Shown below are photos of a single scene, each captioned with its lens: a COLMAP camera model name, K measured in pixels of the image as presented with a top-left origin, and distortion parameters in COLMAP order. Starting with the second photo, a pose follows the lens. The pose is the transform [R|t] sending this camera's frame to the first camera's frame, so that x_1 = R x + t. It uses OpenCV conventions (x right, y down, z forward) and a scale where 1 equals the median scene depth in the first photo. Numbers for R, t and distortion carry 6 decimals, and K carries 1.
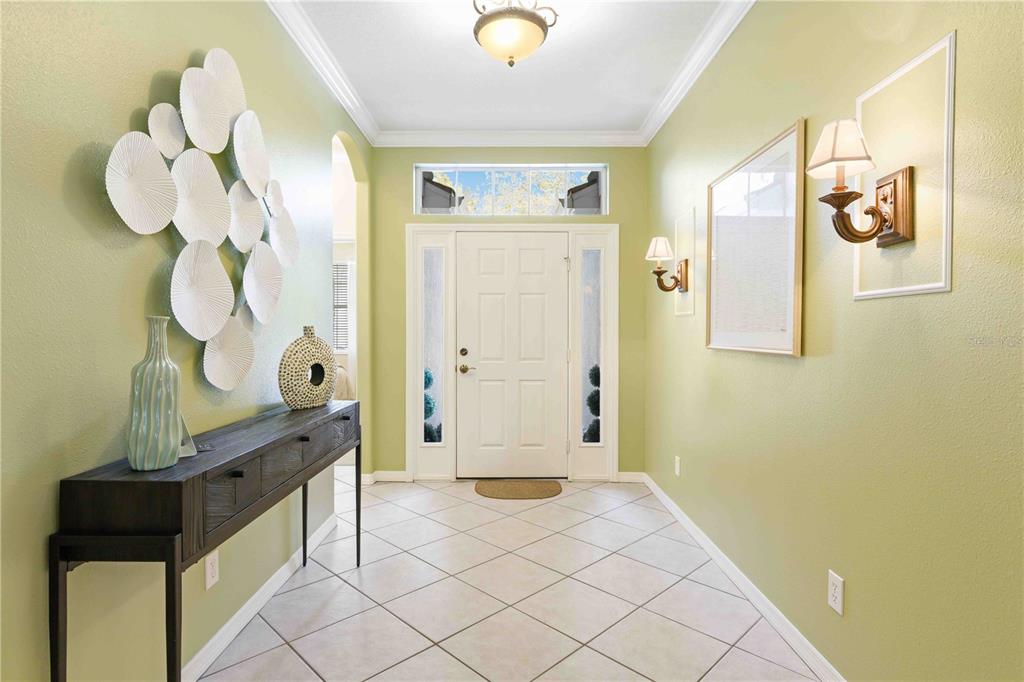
lens RADIAL K [[525.8, 0, 509.9], [0, 525.8, 345.5], [0, 0, 1]] dist [0.001394, 0.001657]
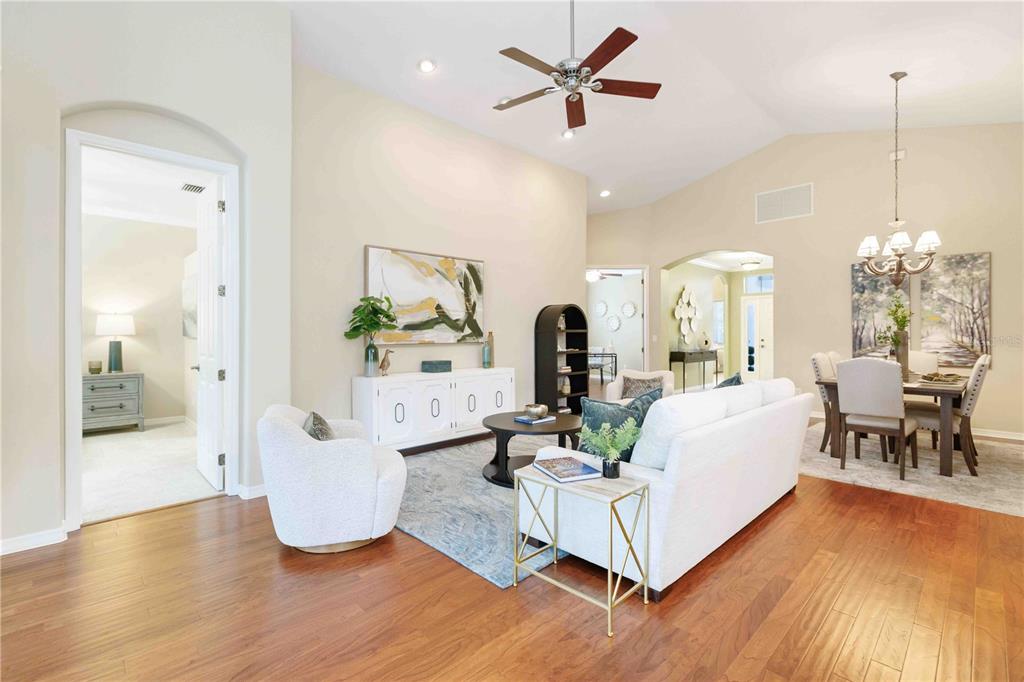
lens RADIAL K [[452.4, 0, 511.6], [0, 452.4, 334.7], [0, 0, 1]] dist [-0.002114, 0.001163]
pose [[0.697799, -0.002535, -0.716289, 1.735613], [-0.012694, 0.999793, -0.015904, 0.097181], [0.716181, 0.020190, 0.697622, -4.013181]]
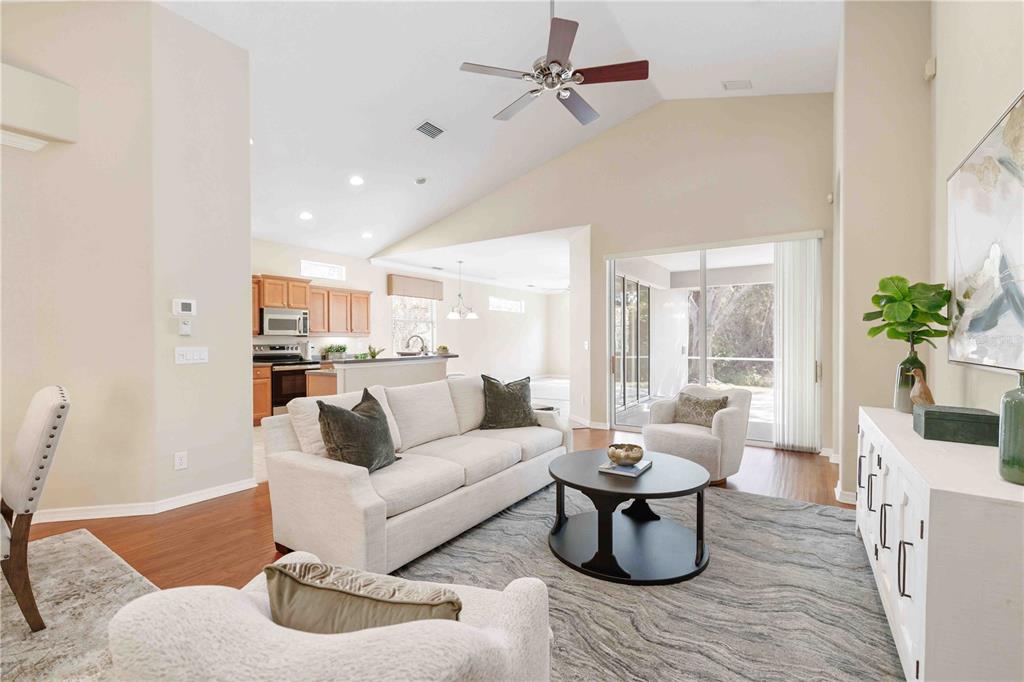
lens RADIAL K [[452.4, 0, 512.2], [0, 452.4, 341.4], [0, 0, 1]] dist [-0.002114, 0.001163]
pose [[-0.838289, -0.005353, 0.545200, -0.266095], [0.010995, 0.999582, 0.026722, 0.014629], [-0.545115, 0.028395, -0.837880, -0.951464]]
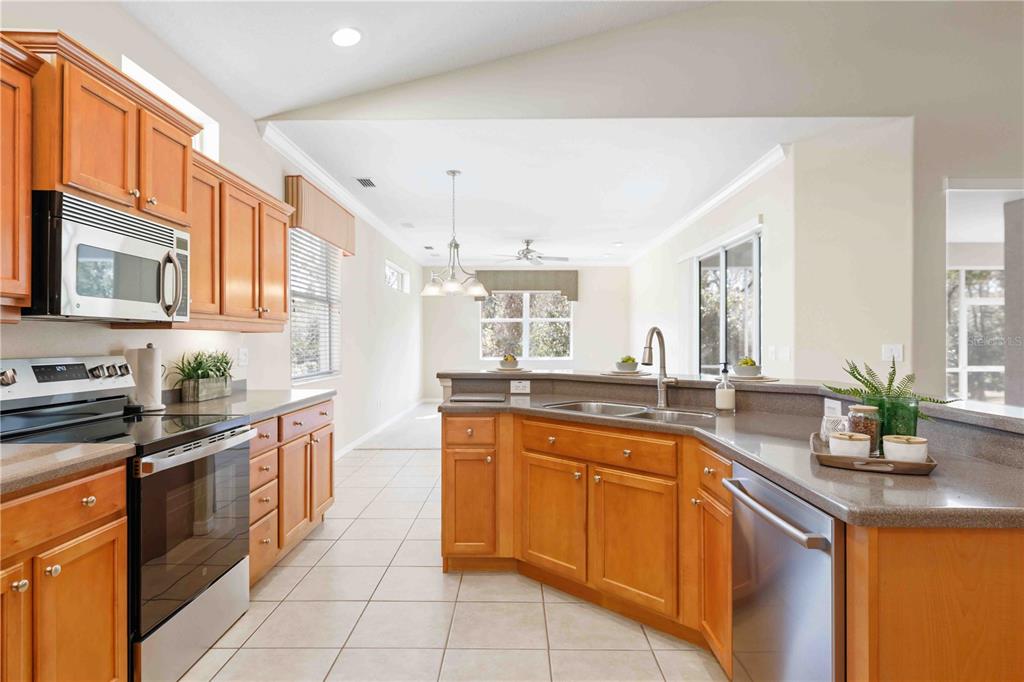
lens RADIAL K [[568.6, 0, 508.8], [0, 568.6, 338.9], [0, 0, 1]] dist [0.005075, 0.002643]
pose [[-0.999982, -0.005935, 0.000084, 2.735544], [-0.005932, 0.999789, 0.019645, 0.056809], [-0.000201, 0.019644, -0.999807, -1.946019]]
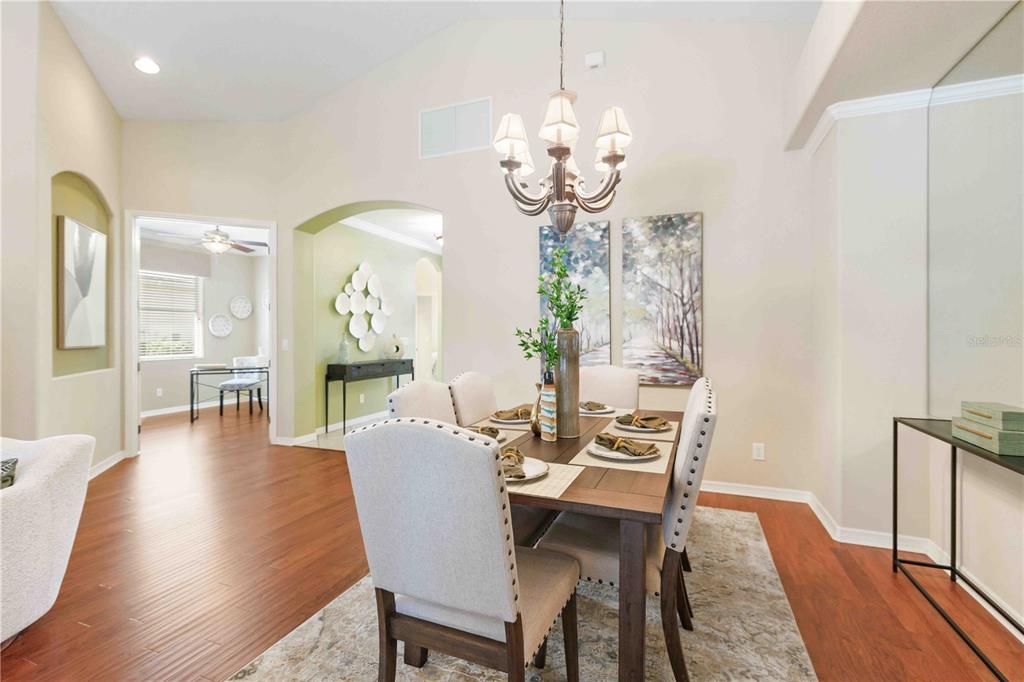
lens RADIAL K [[452.4, 0, 513.3], [0, 452.4, 338.4], [0, 0, 1]] dist [-0.002114, 0.001163]
pose [[0.936855, -0.004330, -0.349692, 1.722010], [-0.001777, 0.999851, -0.017141, 0.051445], [0.349714, 0.016680, 0.936708, -1.806422]]
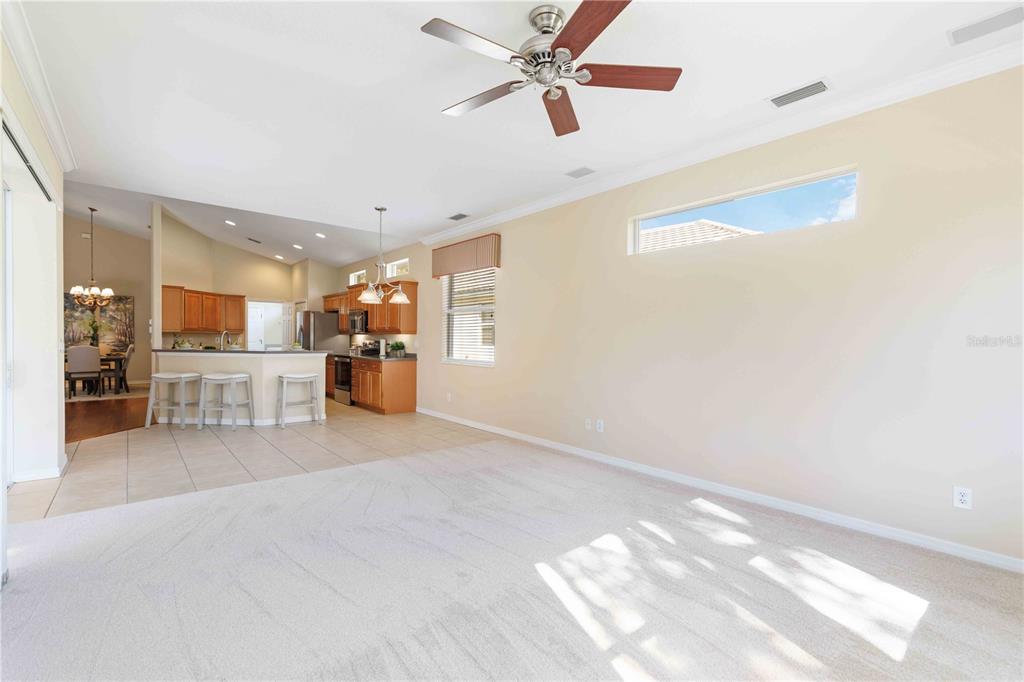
lens RADIAL K [[452.4, 0, 520.0], [0, 452.4, 345.8], [0, 0, 1]] dist [-0.002114, 0.001163]
pose [[0.749086, -0.008116, 0.662423, 1.664392], [0.009260, 0.999956, 0.001781, 0.189460], [-0.662408, 0.004800, 0.749128, -7.966287]]
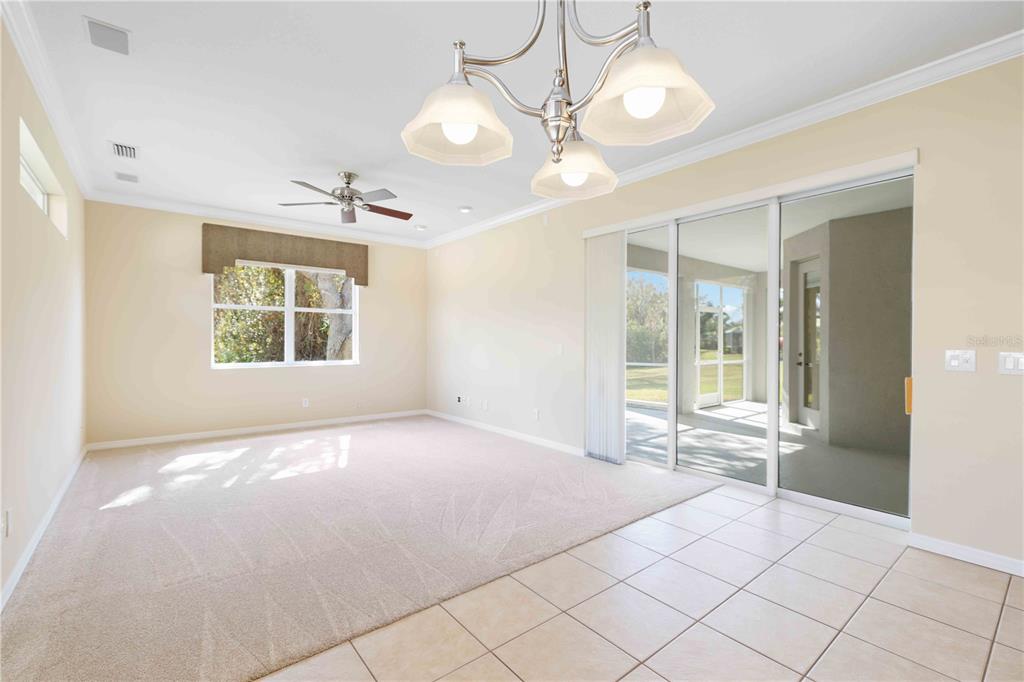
lens RADIAL K [[452.4, 0, 511.2], [0, 452.4, 352.0], [0, 0, 1]] dist [-0.002114, 0.001163]
pose [[-0.768055, 0.007815, -0.640337, 3.481178], [-0.023791, 0.998887, 0.040727, 0.123121], [0.639942, 0.046515, -0.767014, -4.548954]]
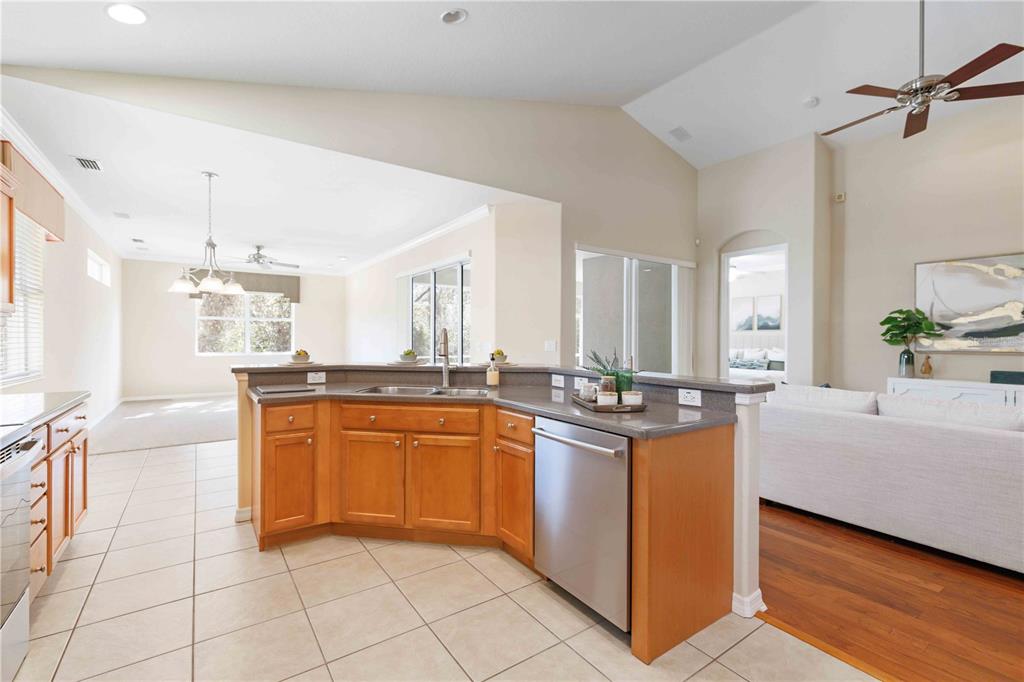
lens RADIAL K [[452.4, 0, 512.5], [0, 452.4, 339.6], [0, 0, 1]] dist [-0.002114, 0.001163]
pose [[-0.813037, -0.007902, -0.582158, 3.117583], [-0.022060, 0.999608, 0.017241, 0.060418], [0.581794, 0.026860, -0.812893, -1.984774]]
